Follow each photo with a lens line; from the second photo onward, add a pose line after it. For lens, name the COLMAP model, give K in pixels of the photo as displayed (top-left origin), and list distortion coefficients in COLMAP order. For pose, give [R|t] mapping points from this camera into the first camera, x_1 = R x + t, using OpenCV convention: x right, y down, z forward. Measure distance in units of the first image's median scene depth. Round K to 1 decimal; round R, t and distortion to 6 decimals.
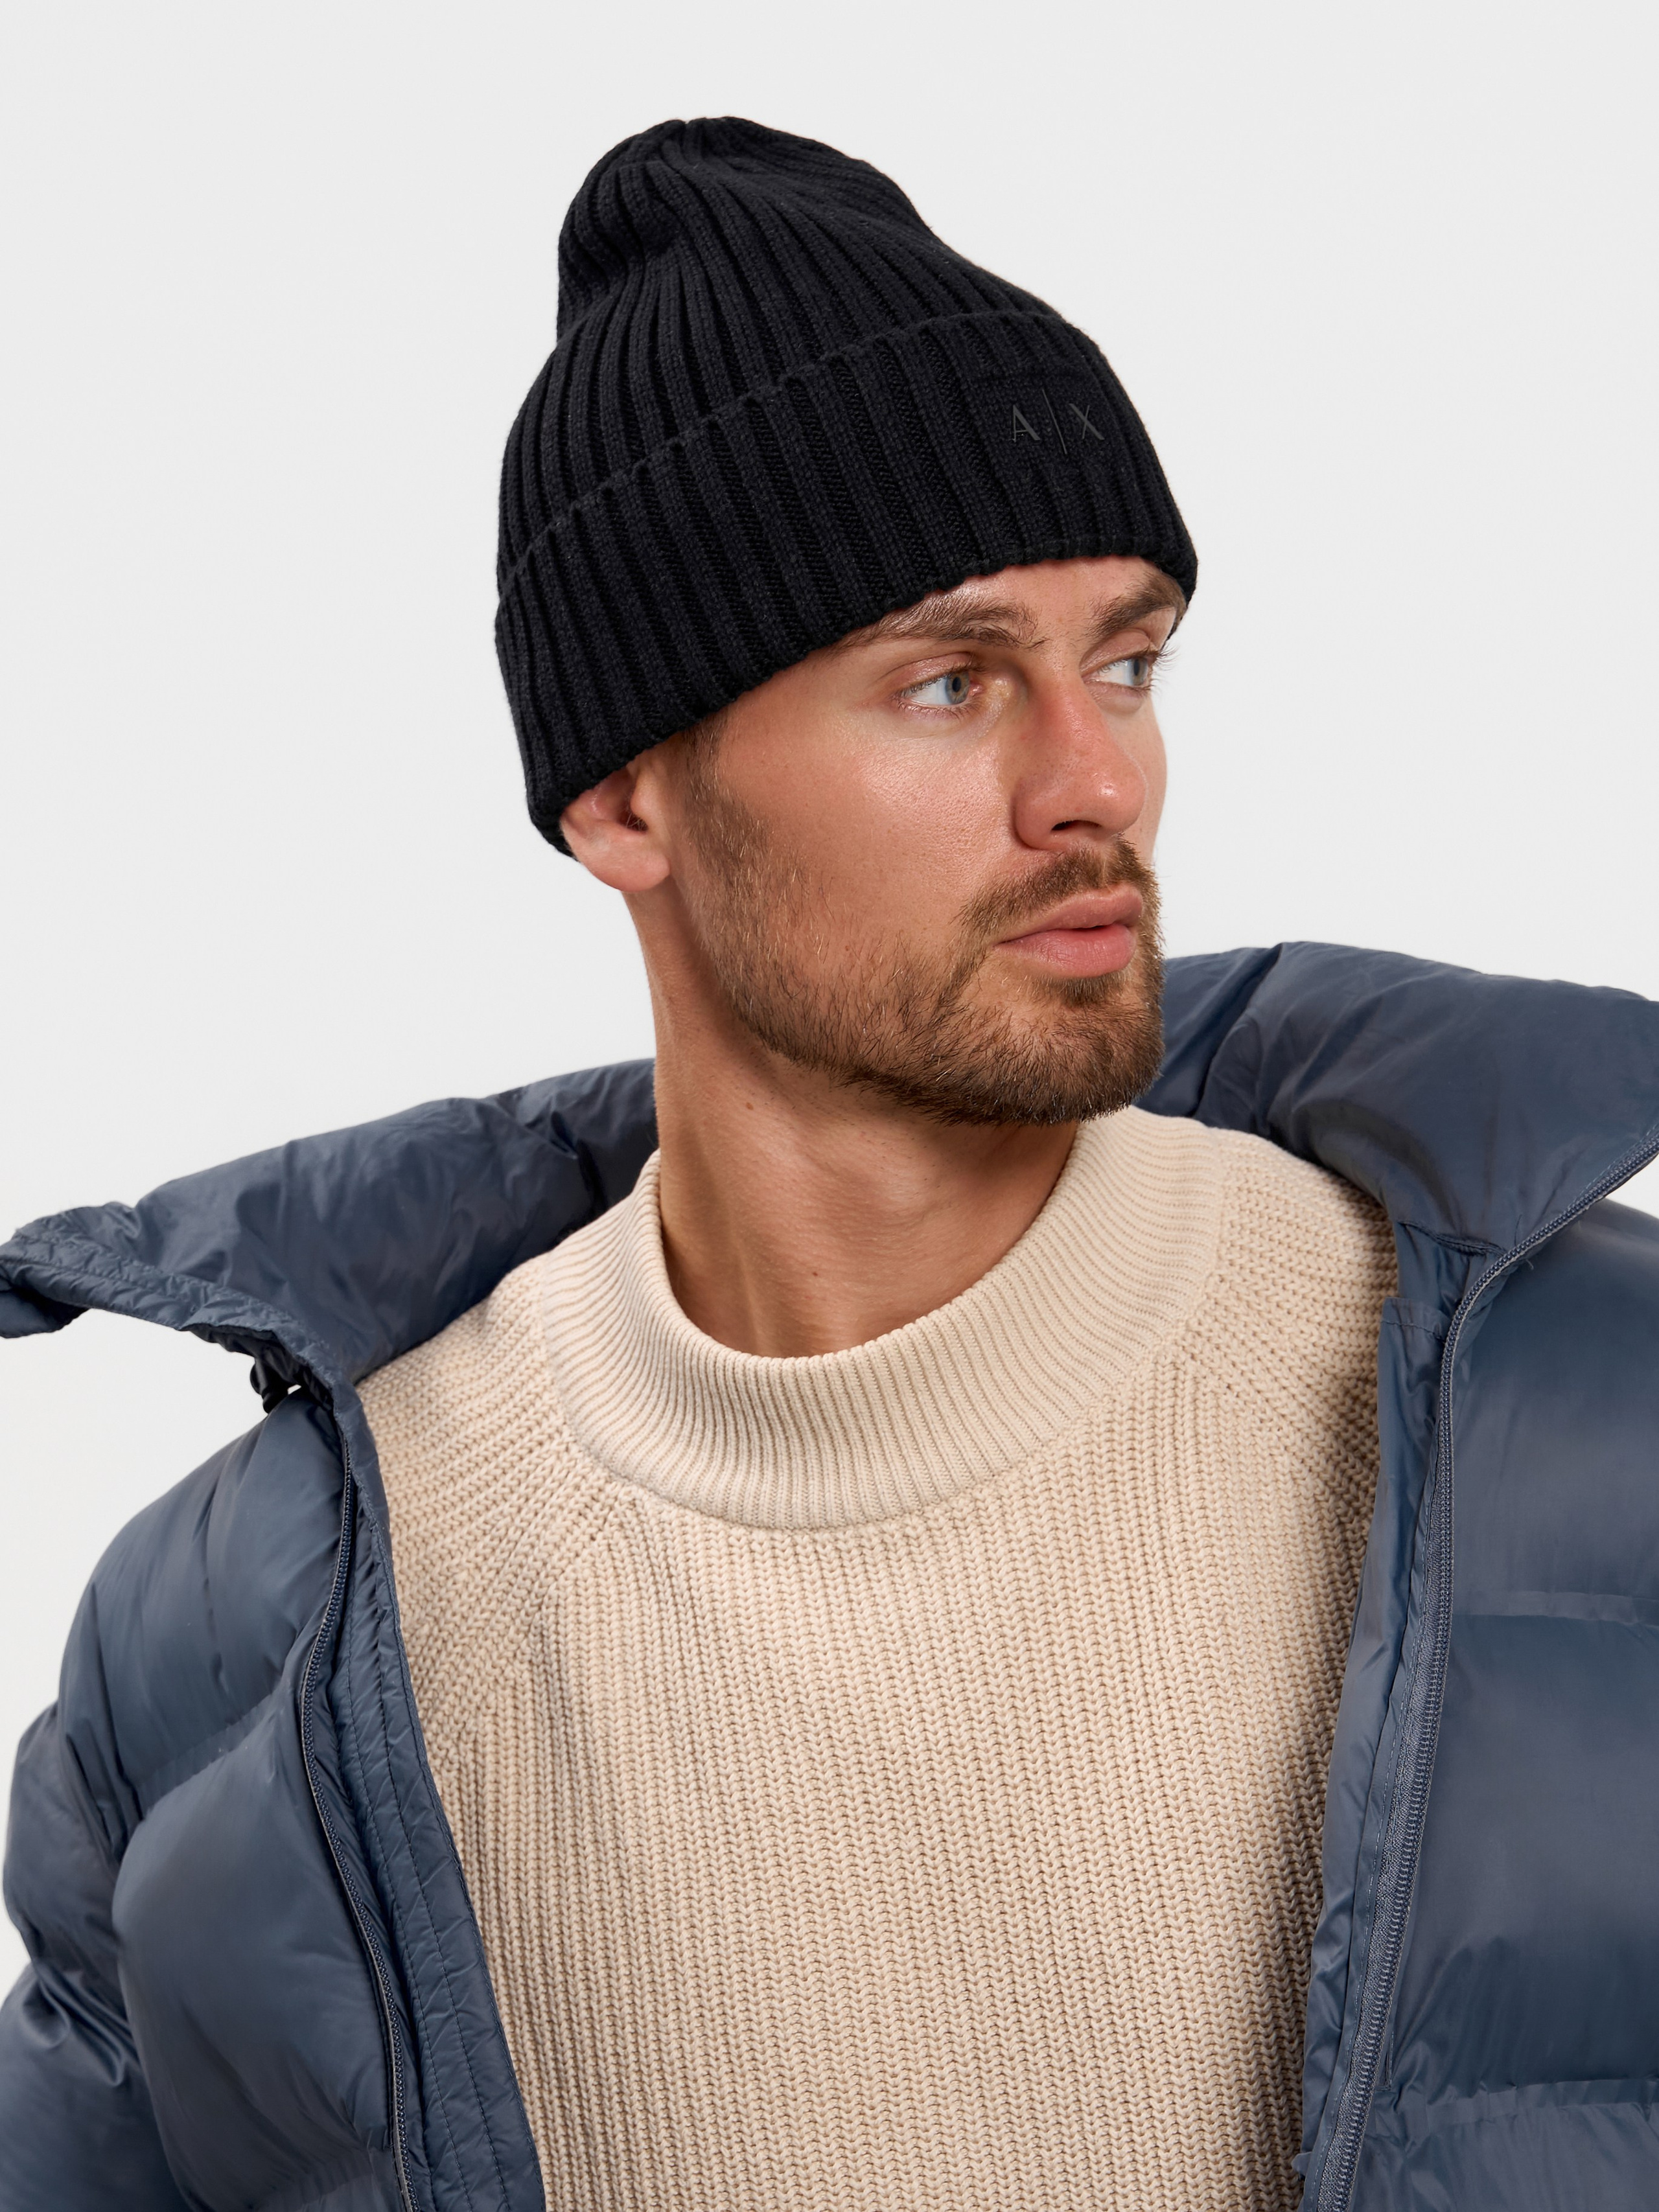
lens RADIAL K [[4729.4, 0, 829.5], [0, 4729.4, 1106.0], [0, 0, 1]] dist [0.037978, -0.029725]
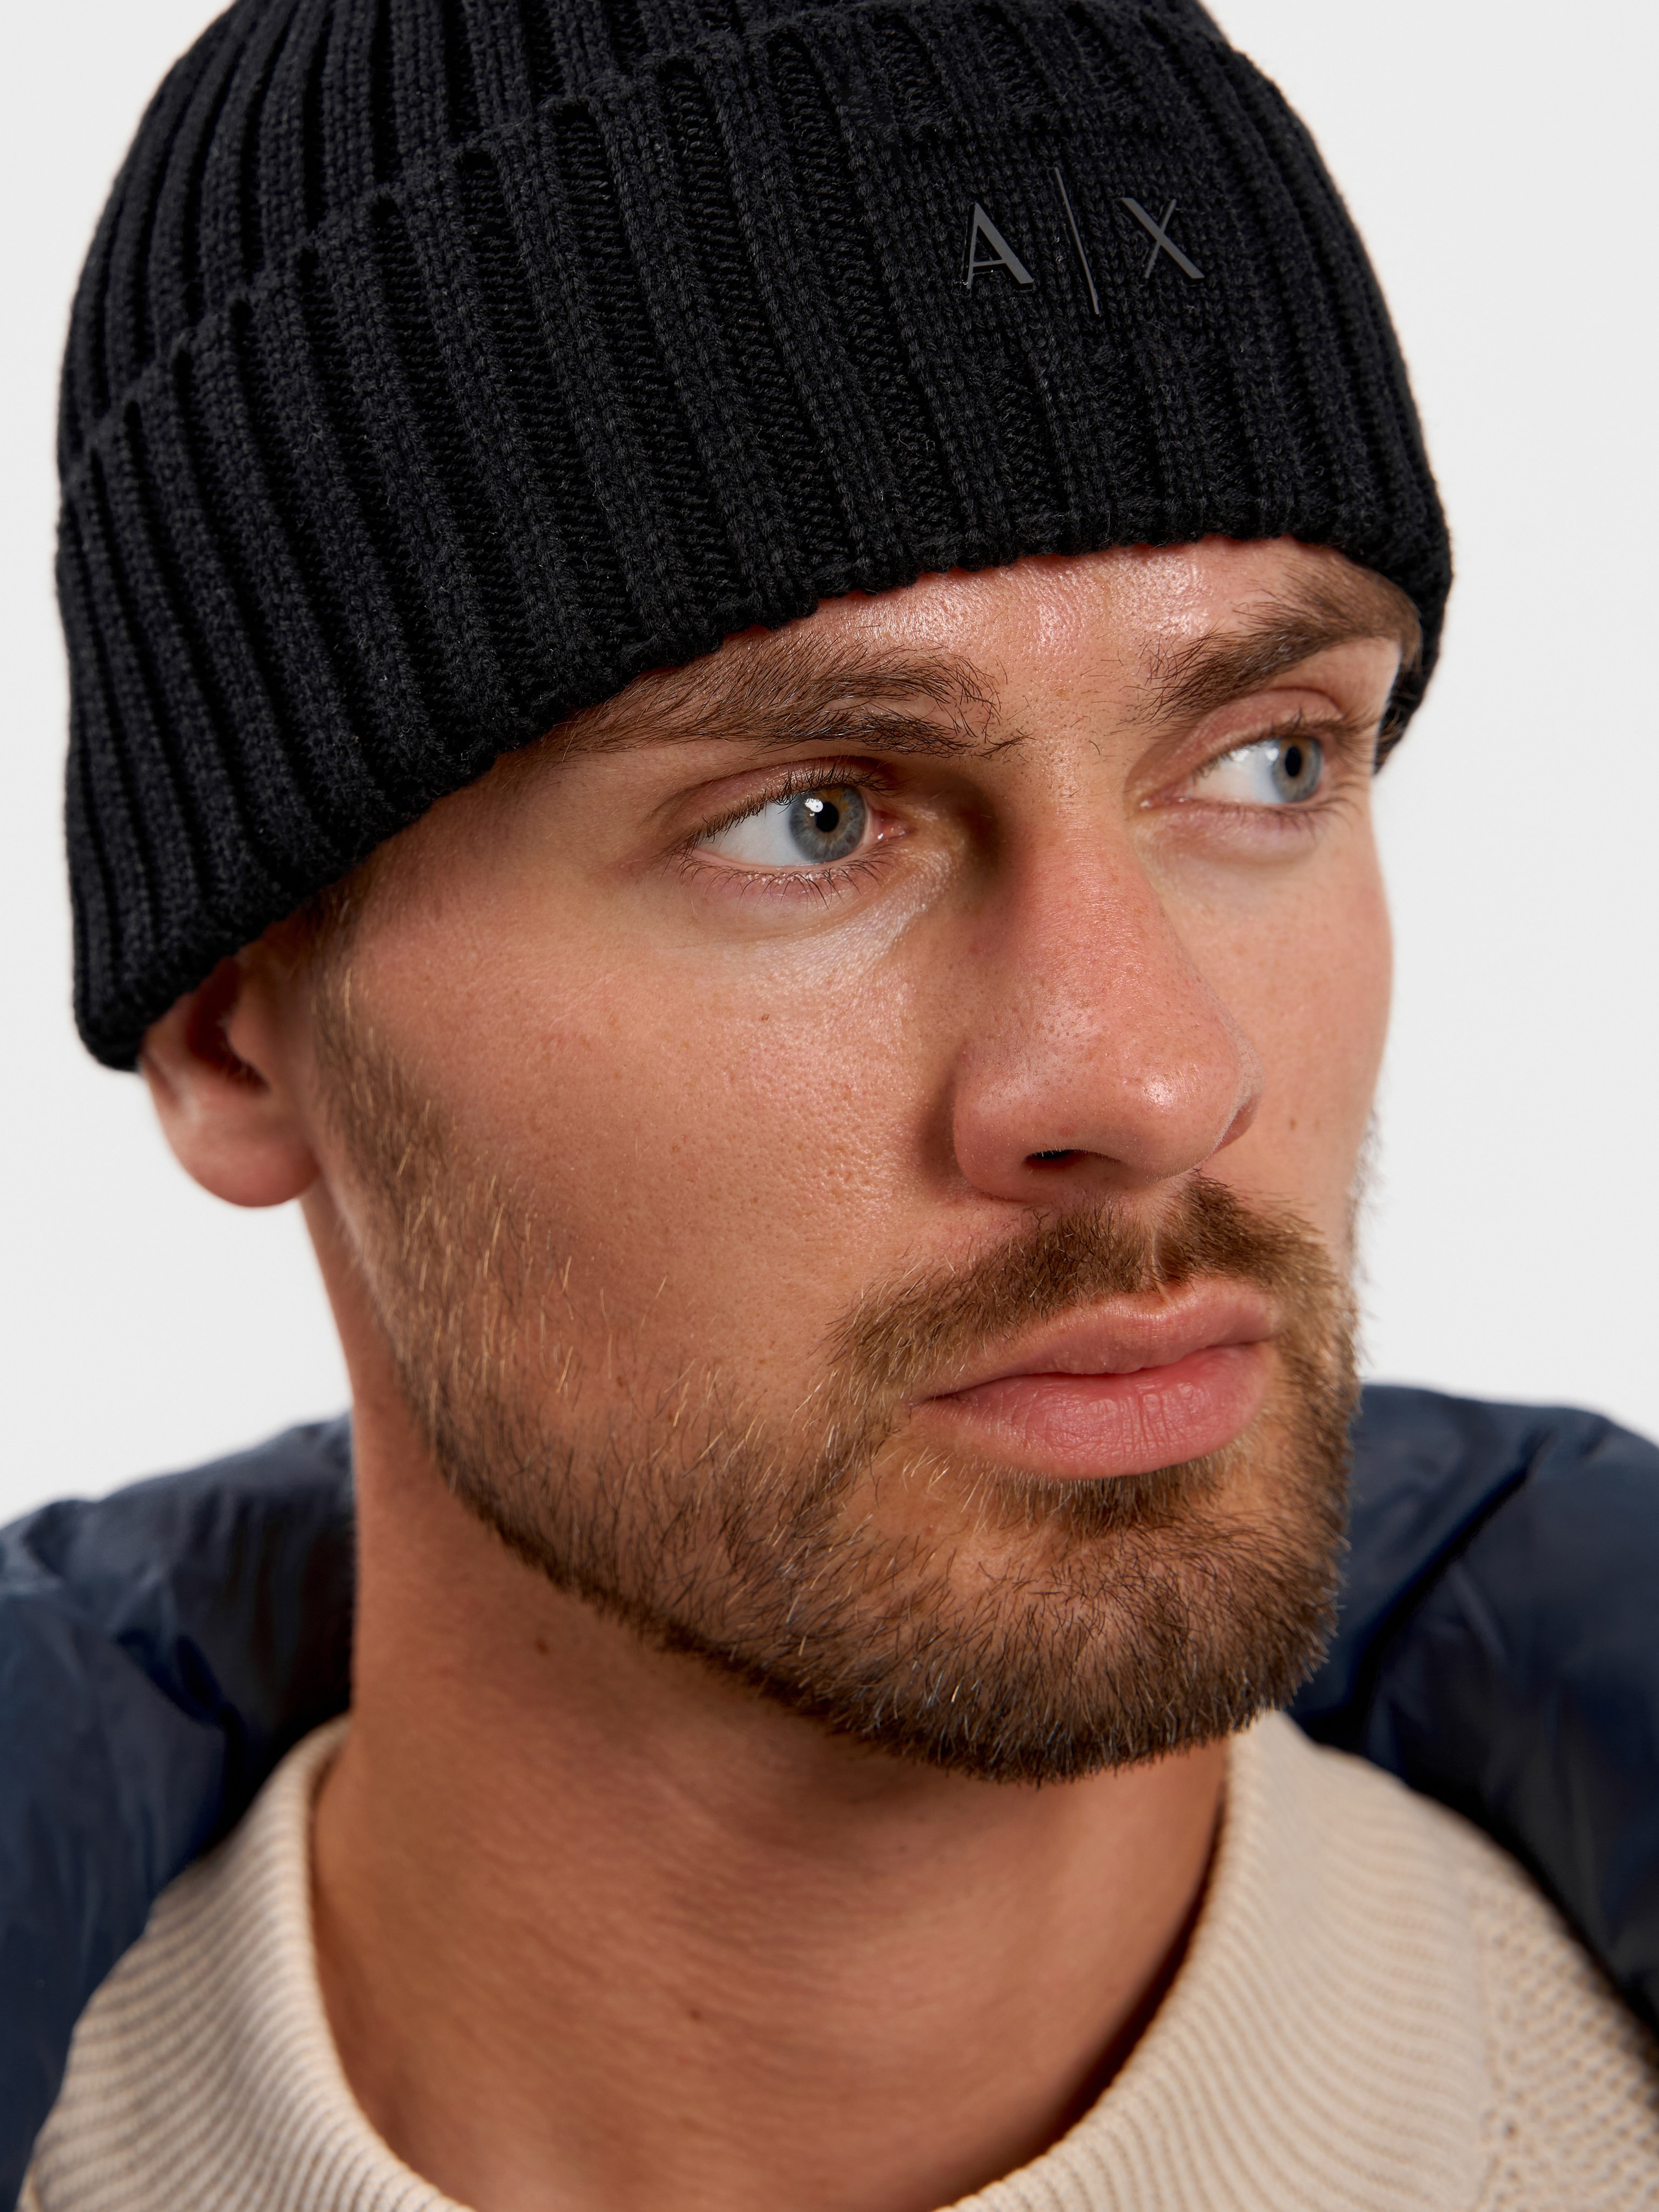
lens RADIAL K [[4728.7, 0, 829.5], [0, 4728.7, 1106.0], [0, 0, 1]] dist [0.037978, -0.029725]
pose [[0.983580, 0.024184, -0.178848, 0.107601], [-0.016196, 0.998811, 0.045986, -0.083429], [0.179747, -0.042334, 0.982802, 0.553530]]
